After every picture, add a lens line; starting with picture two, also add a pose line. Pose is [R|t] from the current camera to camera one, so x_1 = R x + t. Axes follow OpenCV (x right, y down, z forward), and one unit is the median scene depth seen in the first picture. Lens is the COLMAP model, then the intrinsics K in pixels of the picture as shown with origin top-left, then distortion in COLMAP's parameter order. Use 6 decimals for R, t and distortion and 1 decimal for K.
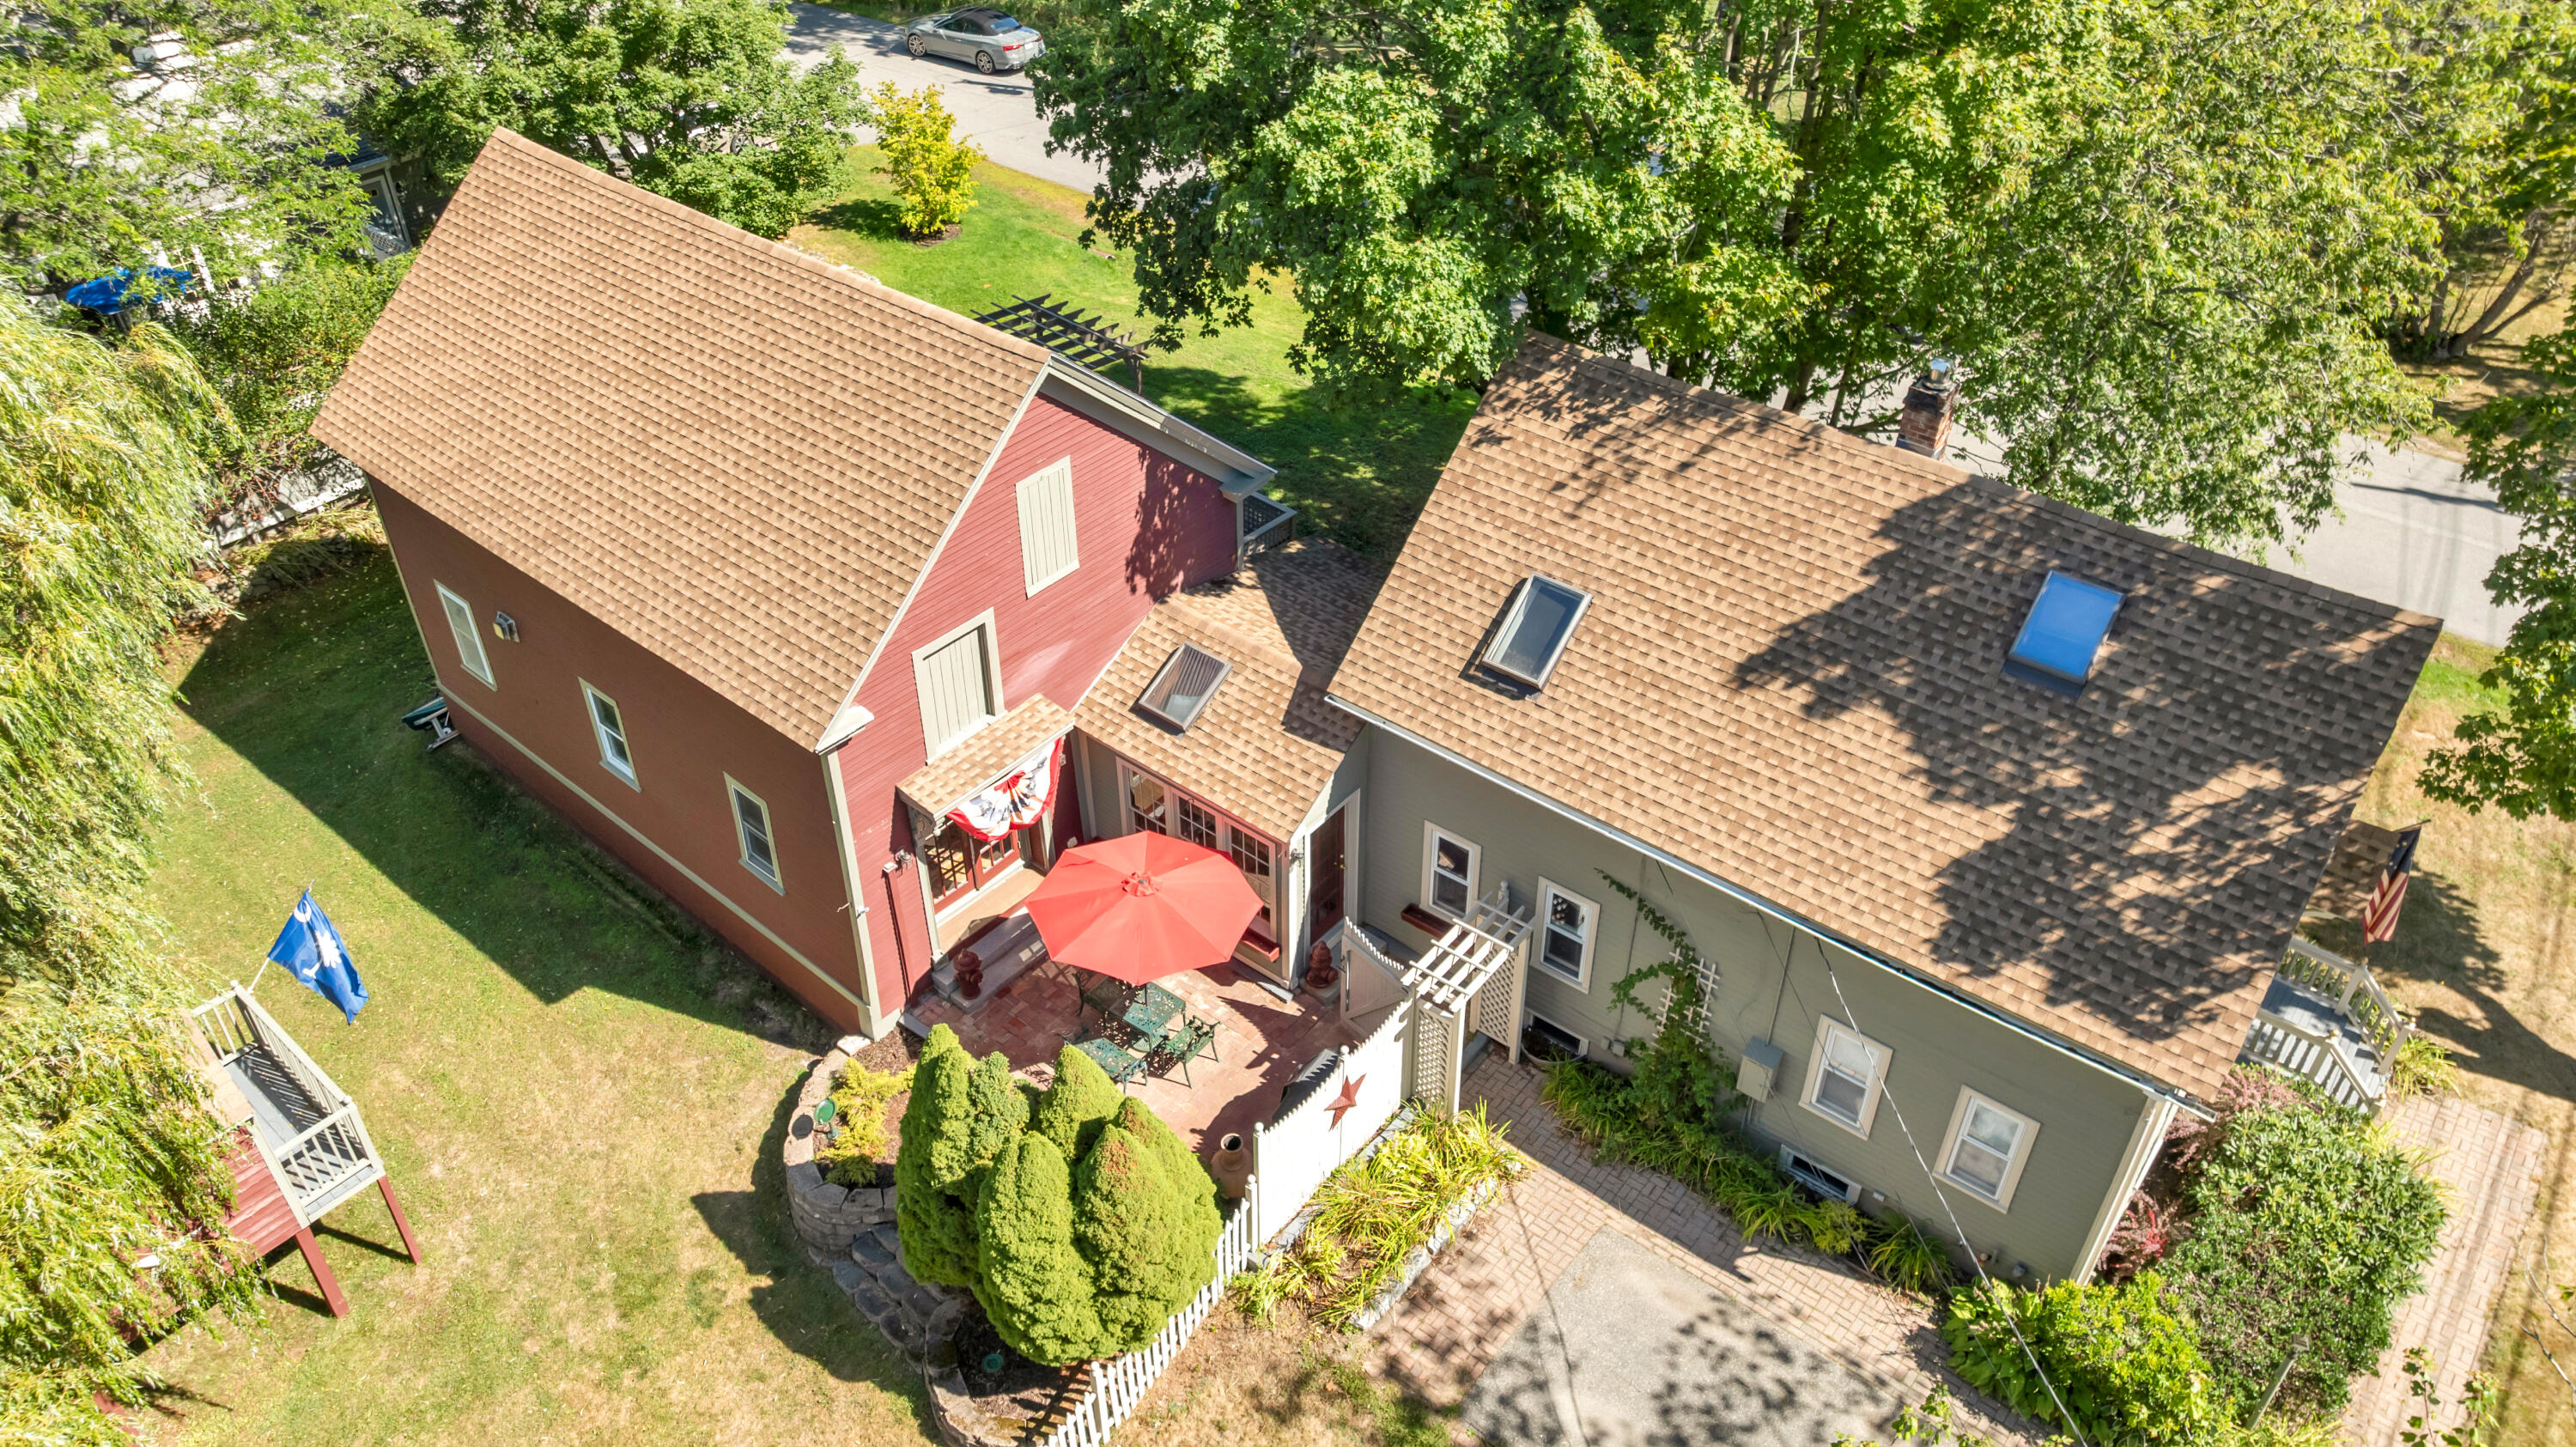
lens RADIAL K [[1782.0, 0, 1278.7], [0, 1782.0, 727.5], [0, 0, 1]] dist [-0.029153, -0.003556]
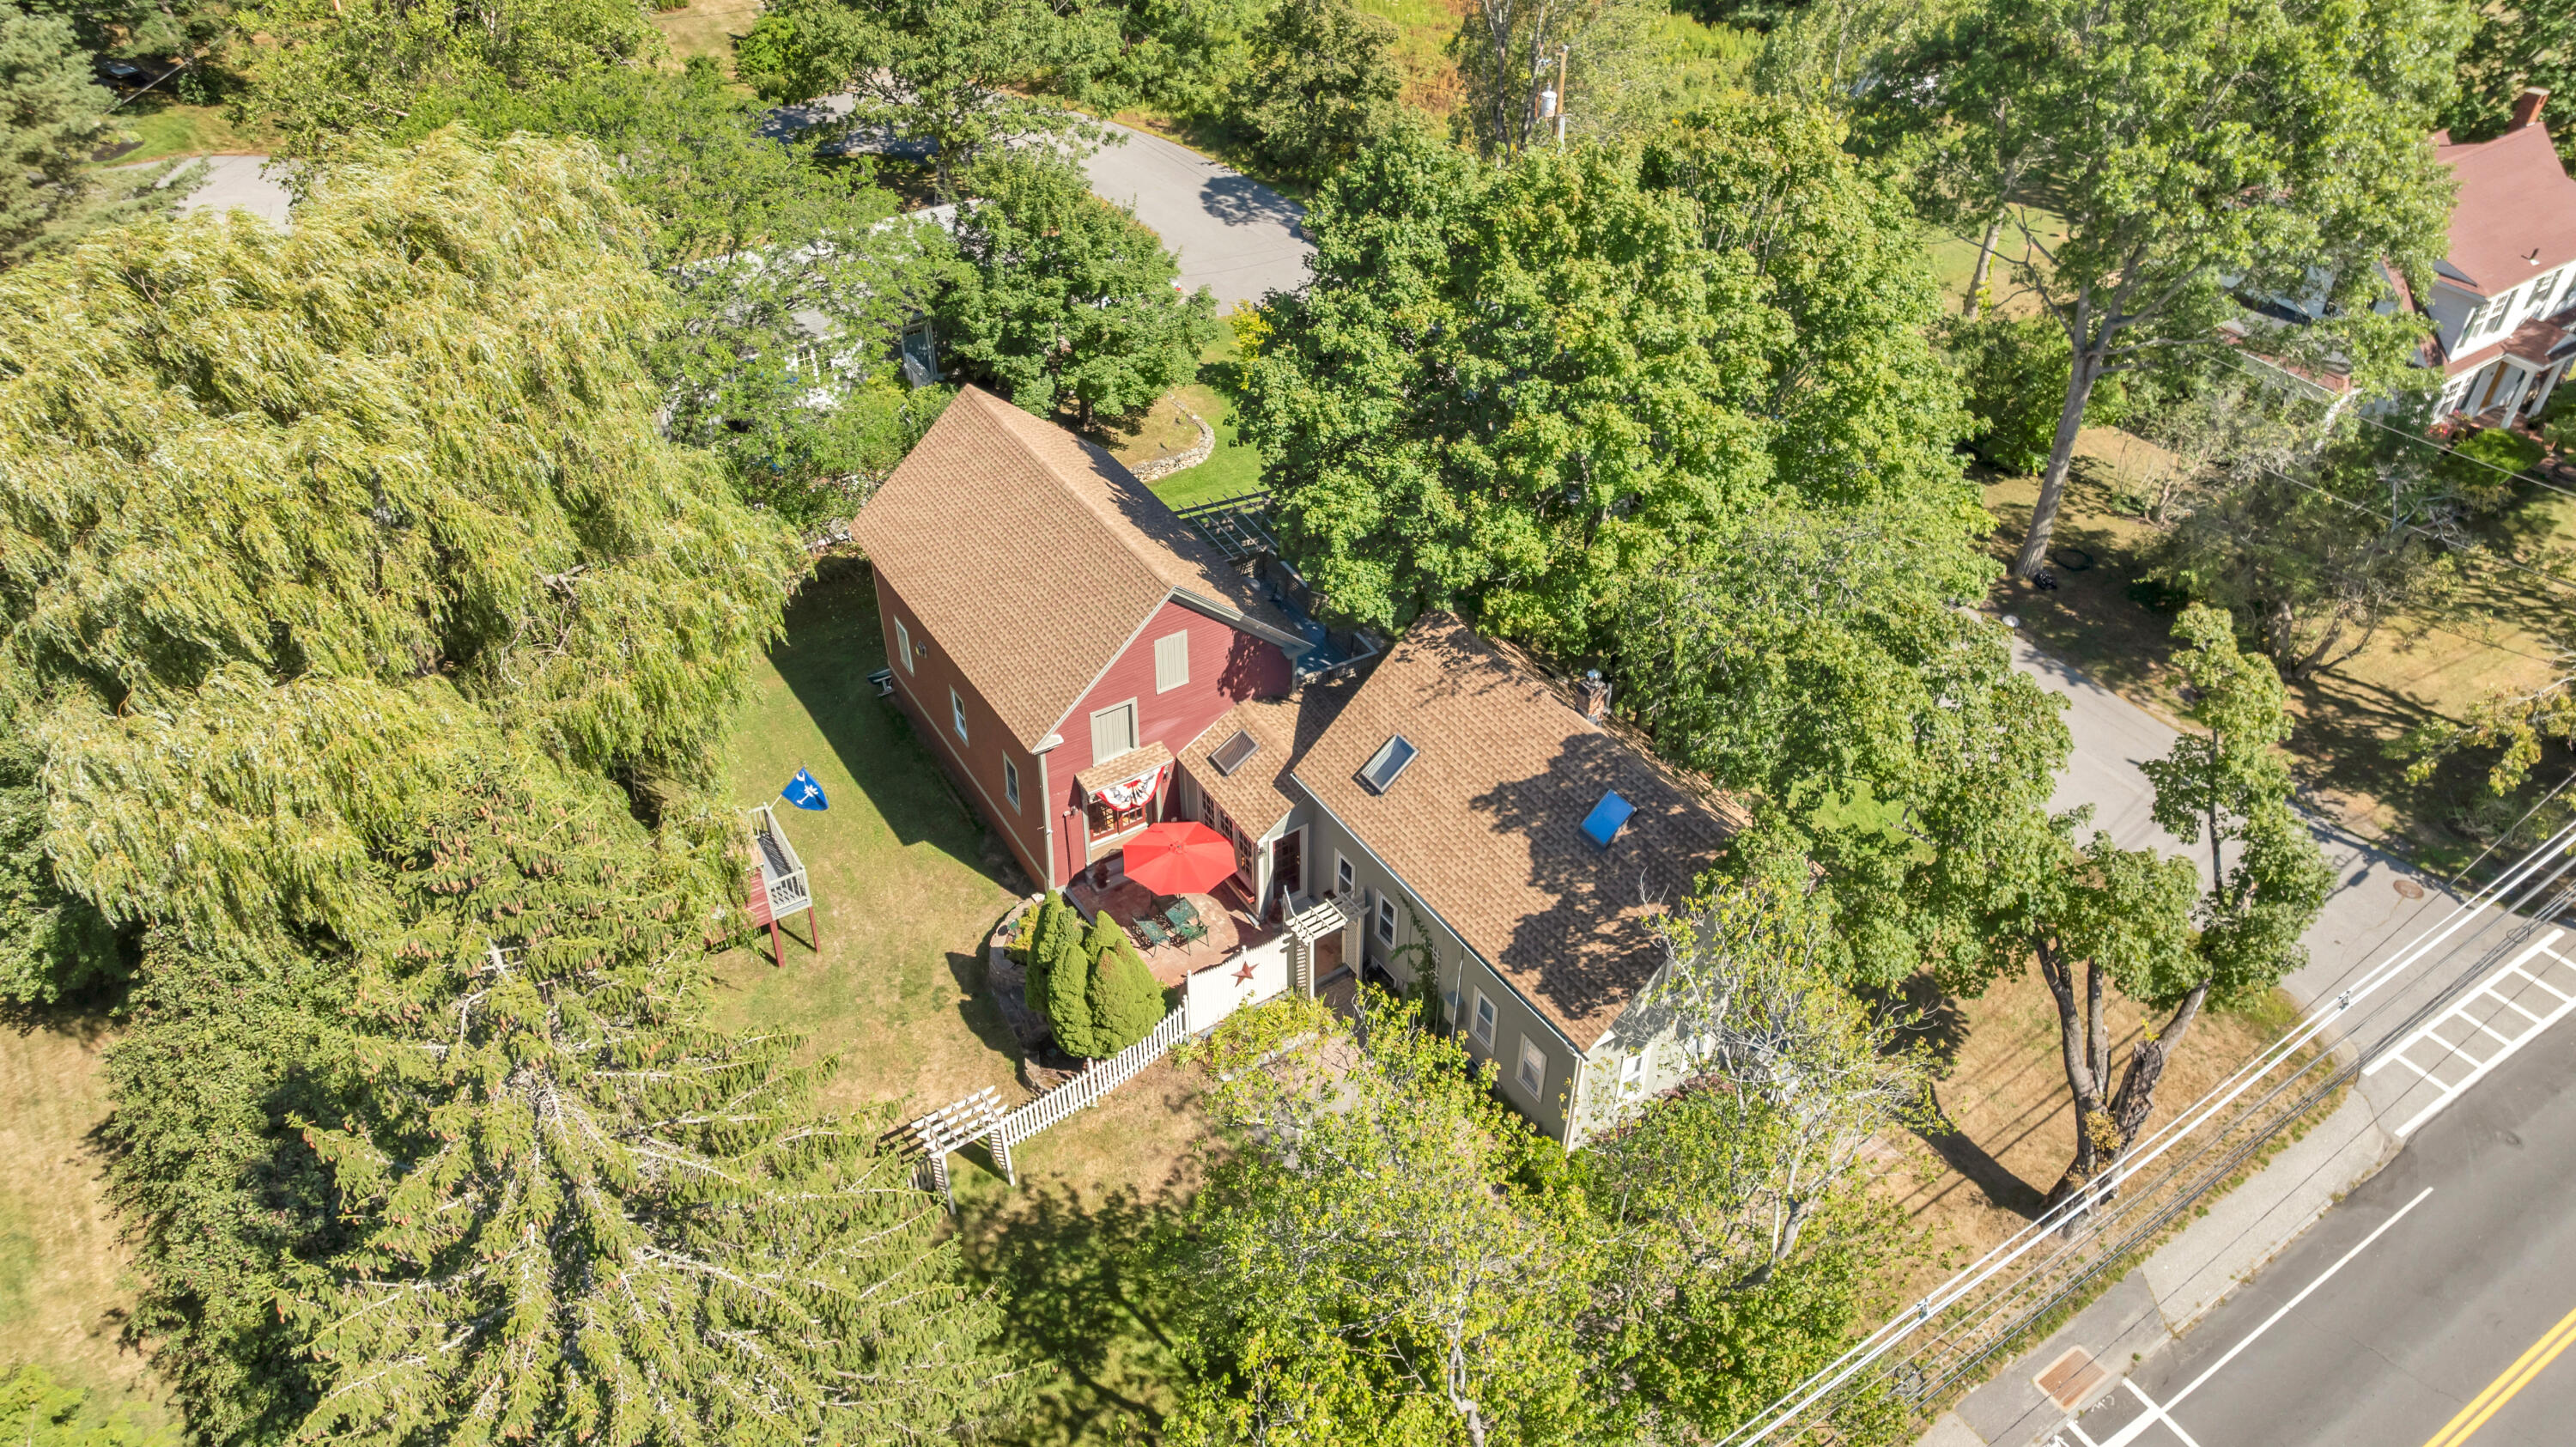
lens RADIAL K [[1782.0, 0, 1299.2], [0, 1782.0, 718.9], [0, 0, 1]] dist [-0.029153, -0.003556]
pose [[0.953365, 0.192724, -0.232278, 0.477144], [-0.190598, 0.981154, 0.031780, -0.139830], [0.234025, 0.013974, 0.972130, -0.891722]]
